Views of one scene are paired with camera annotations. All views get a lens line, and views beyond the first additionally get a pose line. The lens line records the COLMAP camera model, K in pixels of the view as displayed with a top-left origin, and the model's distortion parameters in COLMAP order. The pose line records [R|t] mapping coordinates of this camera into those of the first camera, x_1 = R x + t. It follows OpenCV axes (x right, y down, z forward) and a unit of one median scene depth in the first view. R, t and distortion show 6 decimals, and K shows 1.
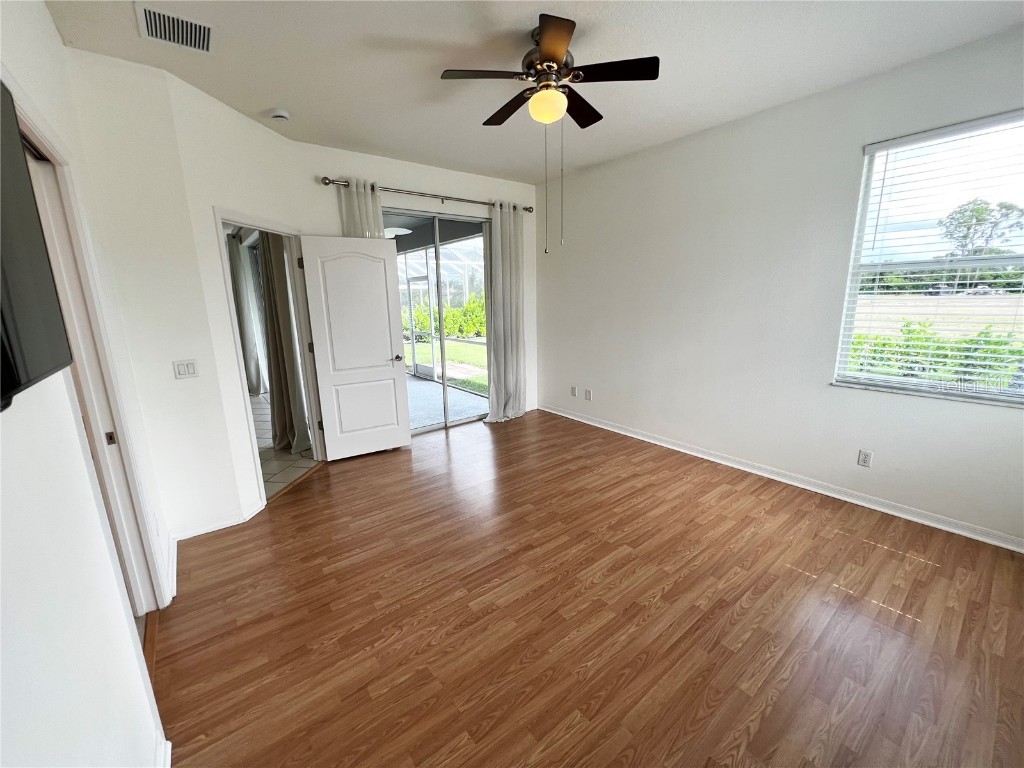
lens RADIAL K [[412.1, 0, 512.0], [0, 412.1, 384.0], [0, 0, 1]] dist [0.000321, 0.000110]
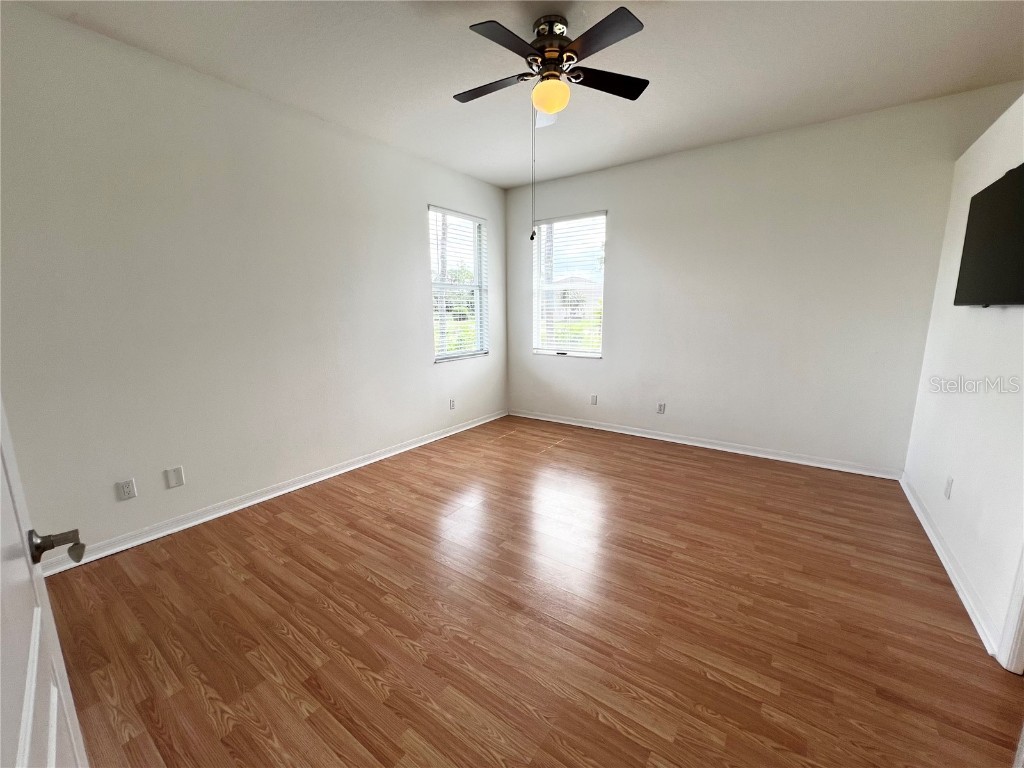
lens RADIAL K [[412.1, 0, 512.0], [0, 412.1, 384.0], [0, 0, 1]] dist [0.000321, 0.000110]
pose [[-0.284907, -0.143931, 0.947688, -0.698896], [0.213934, 0.954177, 0.209232, -0.174567], [-0.934377, 0.262354, -0.241060, 1.131347]]
